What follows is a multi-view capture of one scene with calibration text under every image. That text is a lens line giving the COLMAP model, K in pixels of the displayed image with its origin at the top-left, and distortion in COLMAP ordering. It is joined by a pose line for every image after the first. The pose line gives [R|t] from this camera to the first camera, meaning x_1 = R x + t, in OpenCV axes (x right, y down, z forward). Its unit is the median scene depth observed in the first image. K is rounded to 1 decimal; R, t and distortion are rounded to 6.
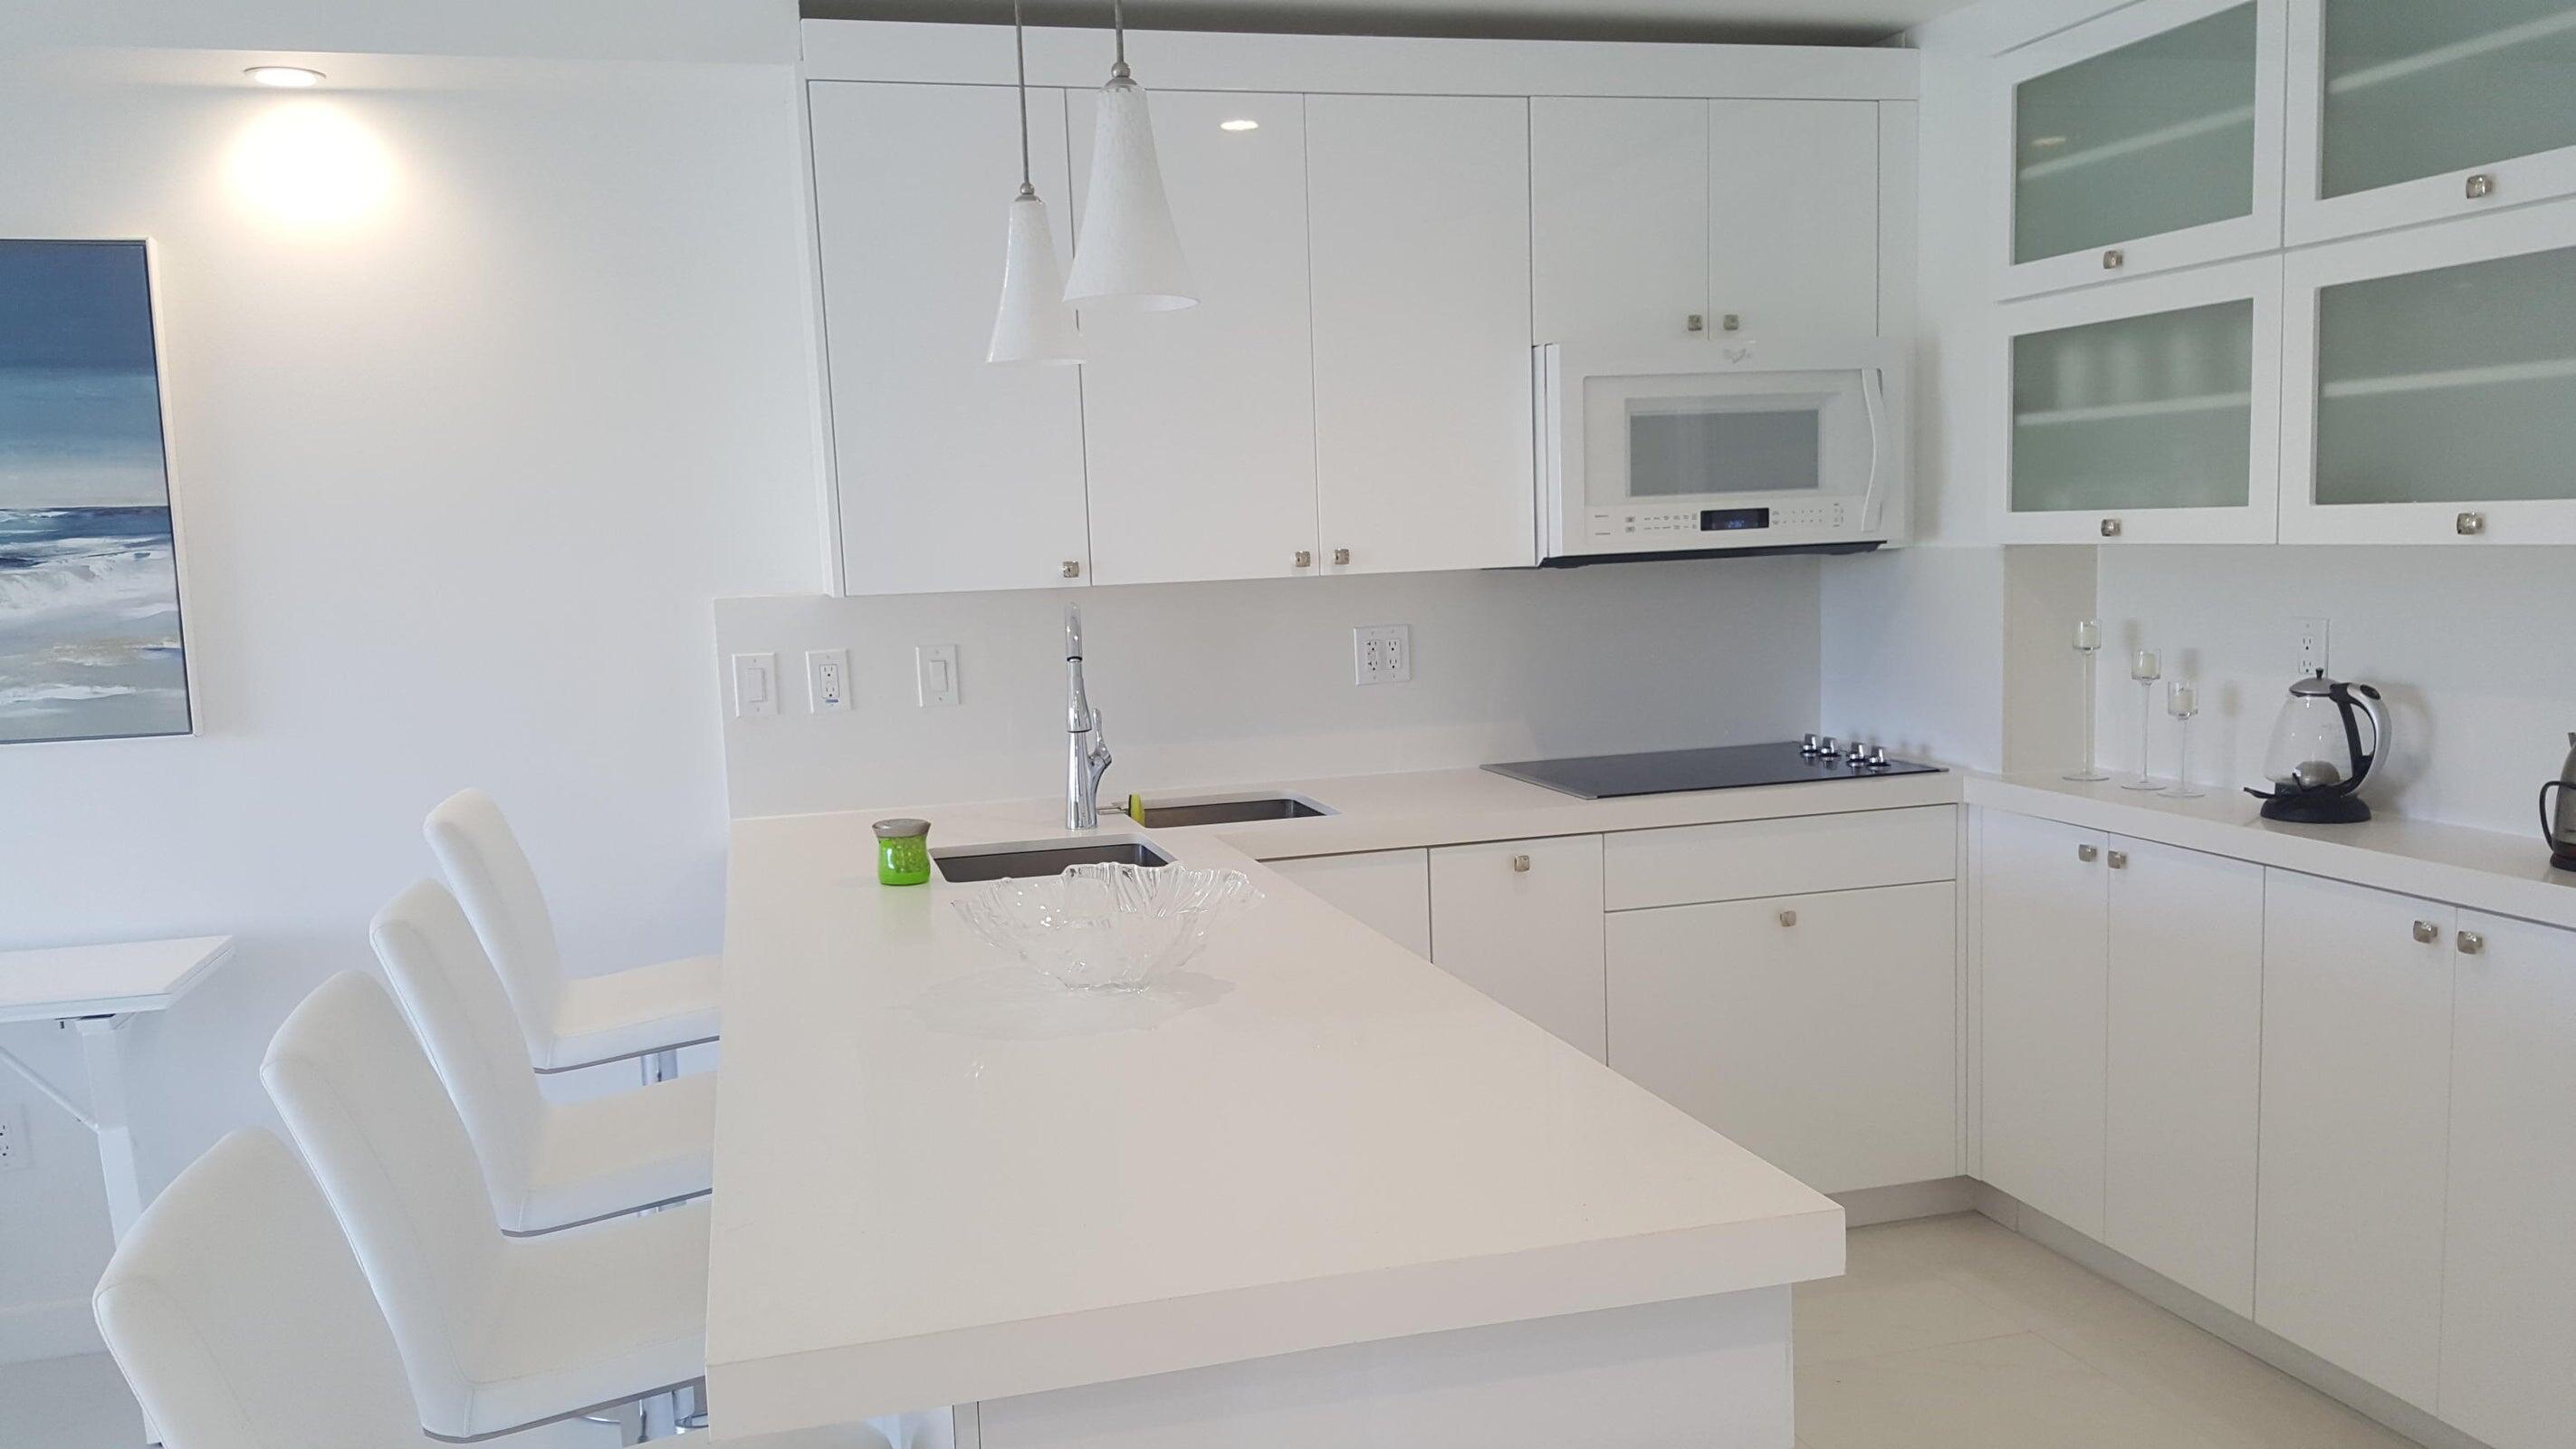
lens RADIAL K [[1941.2, 0, 1288.0], [0, 1941.2, 724.5], [0, 0, 1]] dist [0.063255, 0.001158]
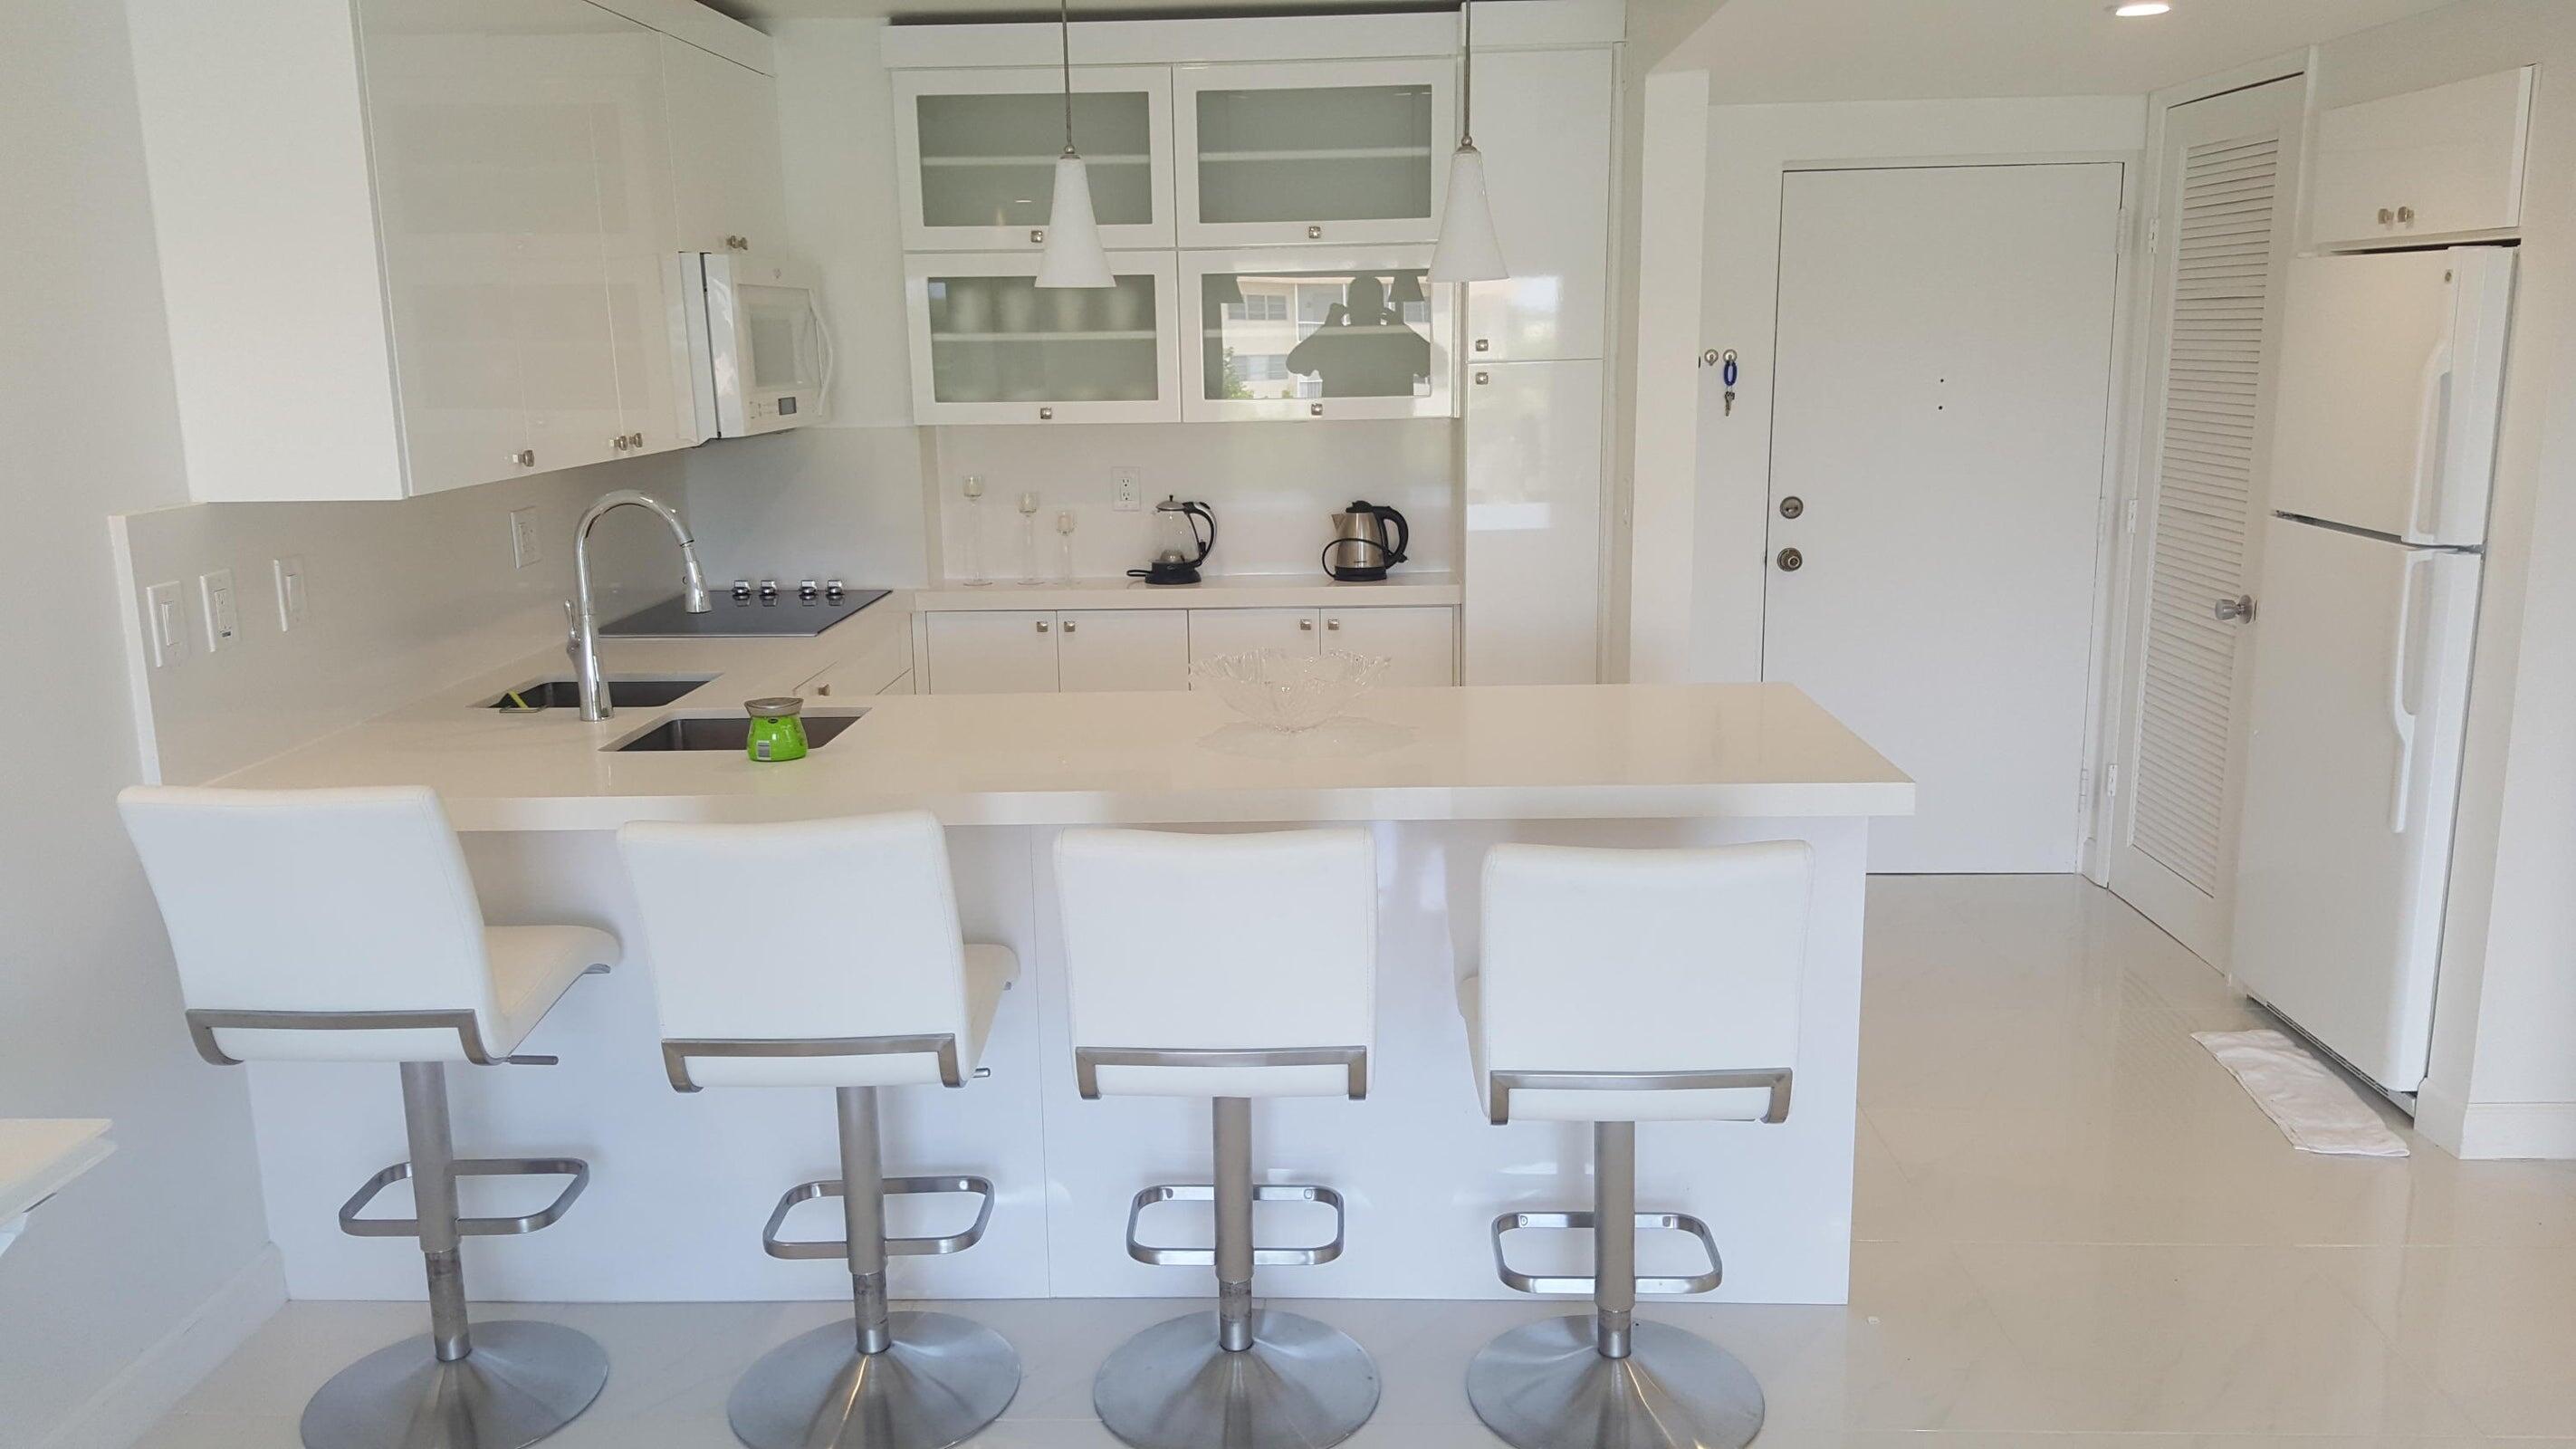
lens RADIAL K [[1941.2, 0, 1288.0], [0, 1941.2, 724.5], [0, 0, 1]] dist [0.063255, 0.001158]
pose [[0.294599, -0.161026, 0.941957, -1.012873], [0.104241, 0.985234, 0.135823, -0.047382], [-0.949919, 0.058177, 0.307034, 0.371499]]
